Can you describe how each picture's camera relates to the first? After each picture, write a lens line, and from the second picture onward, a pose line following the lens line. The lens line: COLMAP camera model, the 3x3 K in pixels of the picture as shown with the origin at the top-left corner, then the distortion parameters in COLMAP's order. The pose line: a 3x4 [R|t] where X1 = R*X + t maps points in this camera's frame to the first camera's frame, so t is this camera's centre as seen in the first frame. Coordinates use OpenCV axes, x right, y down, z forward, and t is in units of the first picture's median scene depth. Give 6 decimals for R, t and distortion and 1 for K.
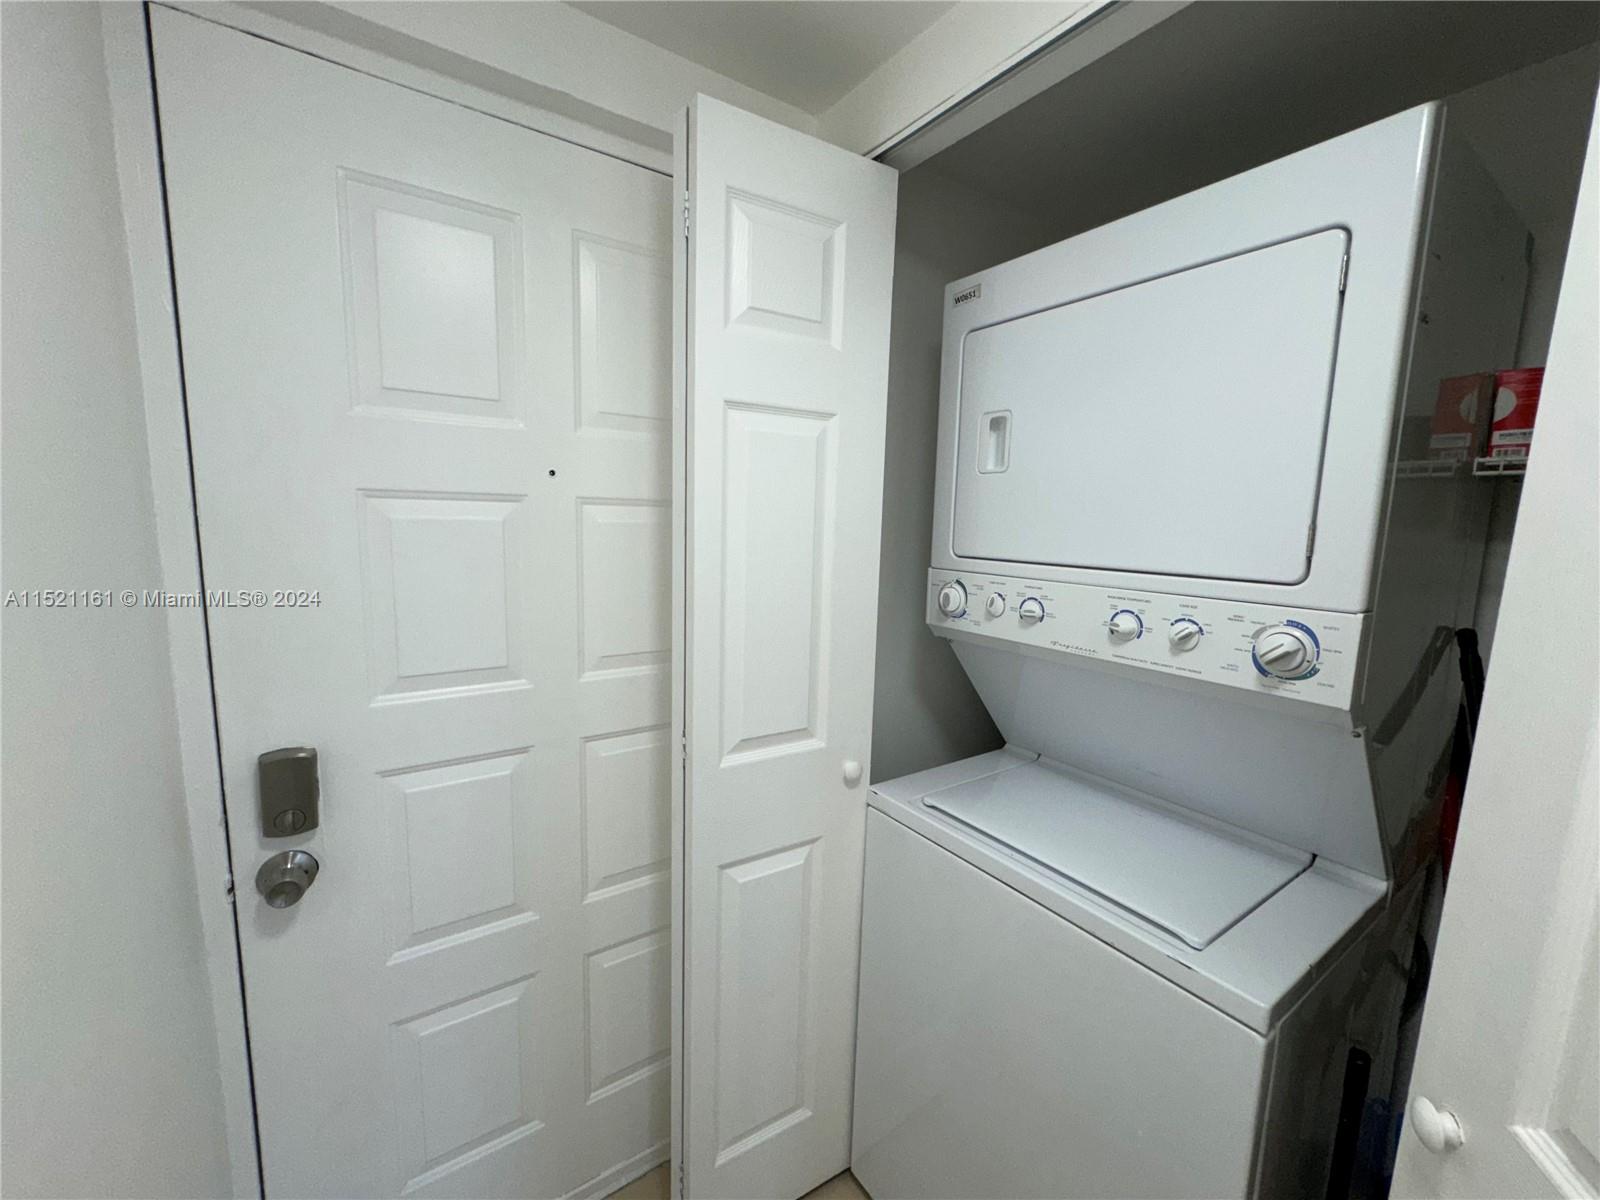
lens RADIAL K [[642.2, 0, 794.8], [0, 642.2, 598.4], [0, 0, 1]] dist [-0.001354, -0.000358]
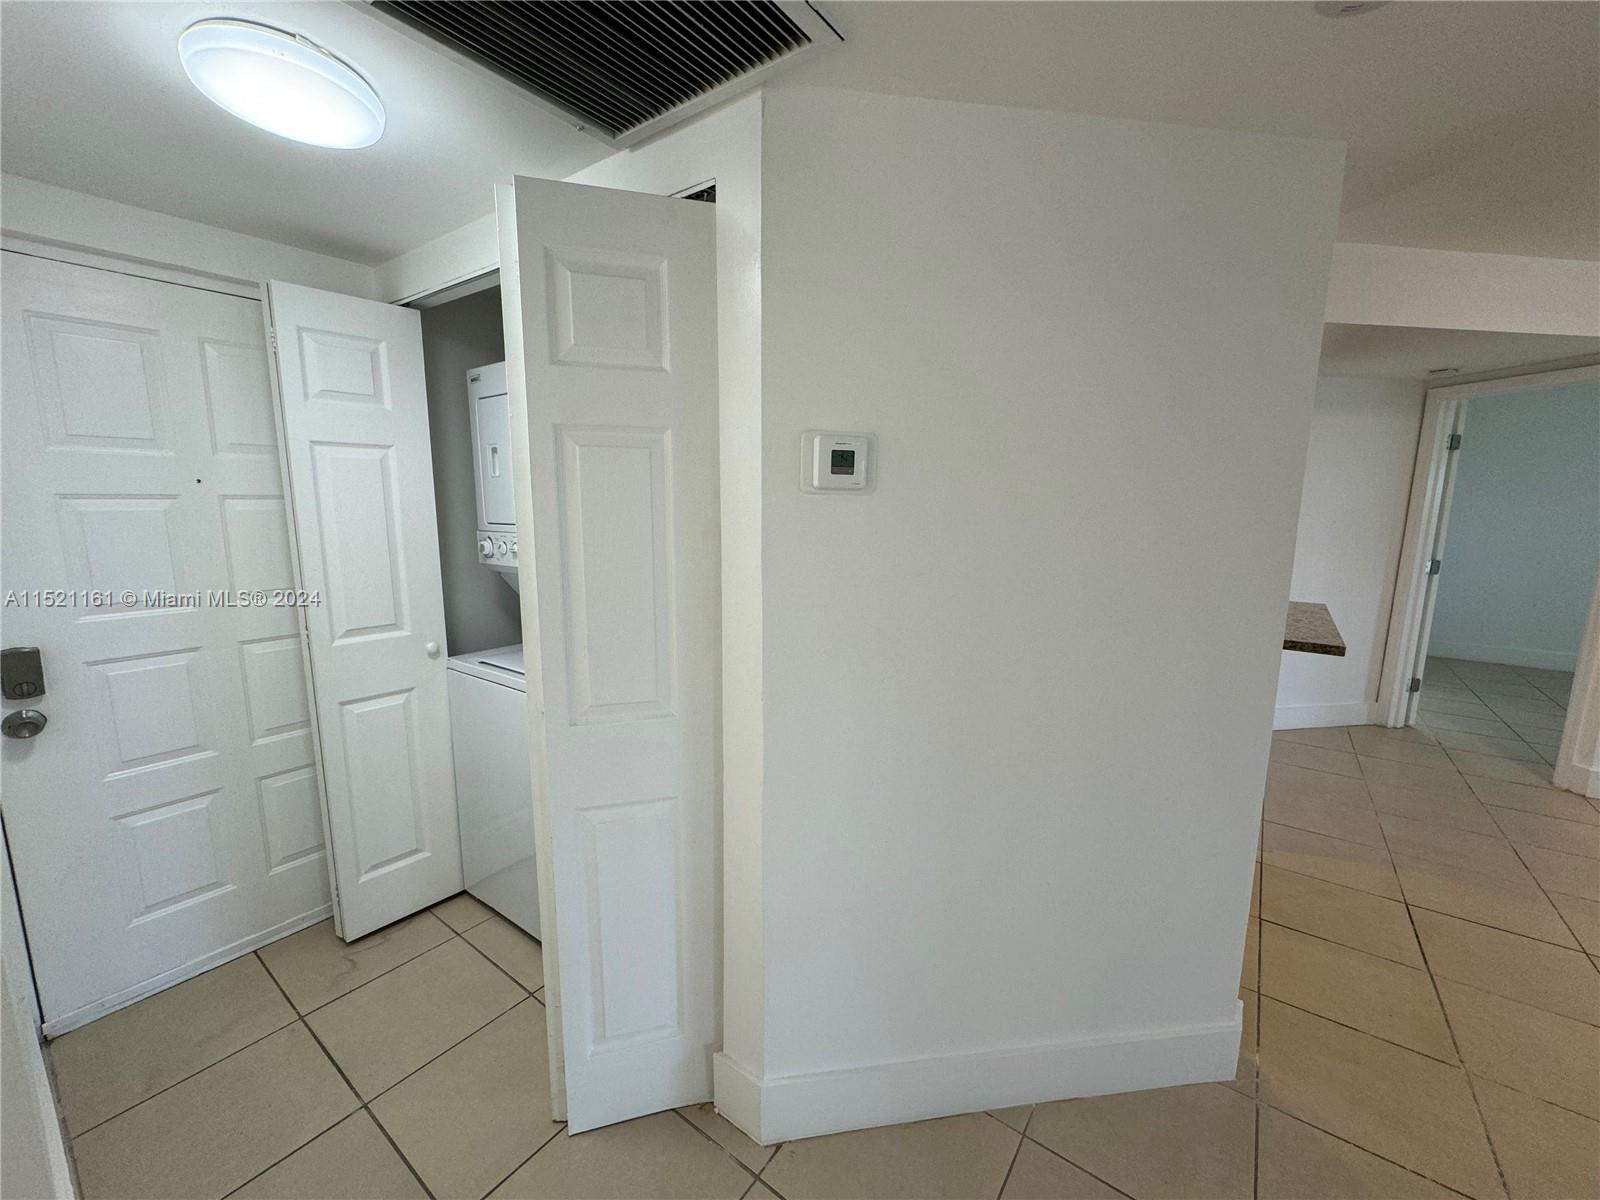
lens RADIAL K [[642.2, 0, 798.0], [0, 642.2, 599.4], [0, 0, 1]] dist [-0.001354, -0.000358]
pose [[0.940785, -0.075119, 0.330577, 0.497925], [0.066285, 0.997079, 0.037933, 0.146668], [-0.332461, -0.013774, 0.943016, -1.060760]]
